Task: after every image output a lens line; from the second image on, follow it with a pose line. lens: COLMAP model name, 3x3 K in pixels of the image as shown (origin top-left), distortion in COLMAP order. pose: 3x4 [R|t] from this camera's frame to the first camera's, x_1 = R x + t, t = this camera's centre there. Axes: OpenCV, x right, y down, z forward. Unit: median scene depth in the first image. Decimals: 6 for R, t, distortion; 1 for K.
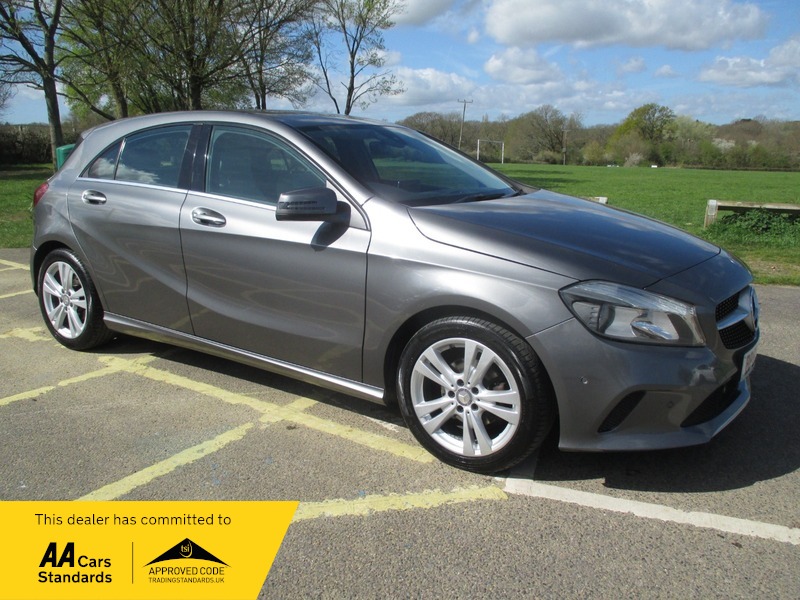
lens RADIAL K [[678.4, 0, 404.3], [0, 678.4, 325.6], [0, 0, 1]] dist [-0.030159, 0.003892]
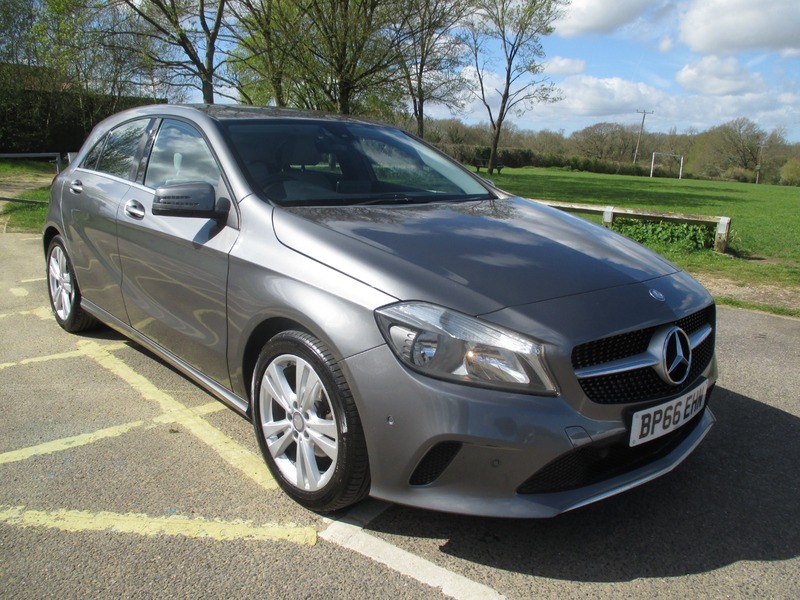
lens RADIAL K [[678.4, 0, 406.1], [0, 678.4, 325.4], [0, 0, 1]] dist [-0.030159, 0.003892]
pose [[0.965717, 0.090044, -0.243480, 0.271841], [-0.093080, 0.995658, -0.000970, -0.020792], [0.242335, 0.023600, 0.969906, 0.108471]]
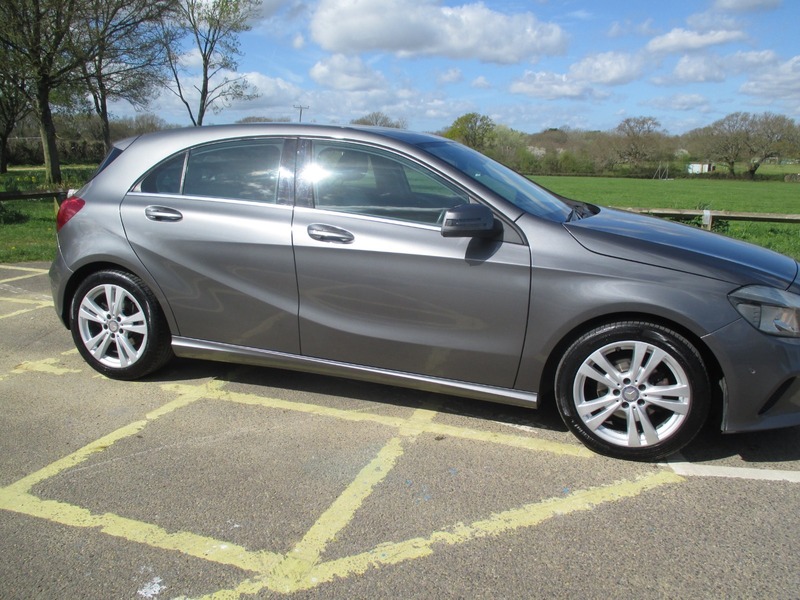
lens RADIAL K [[678.4, 0, 402.6], [0, 678.4, 327.0], [0, 0, 1]] dist [-0.030159, 0.003892]
pose [[0.967142, -0.053101, 0.248630, -0.342272], [0.054380, 0.998519, 0.001726, -0.016468], [-0.248354, 0.011851, 0.968597, 0.014132]]
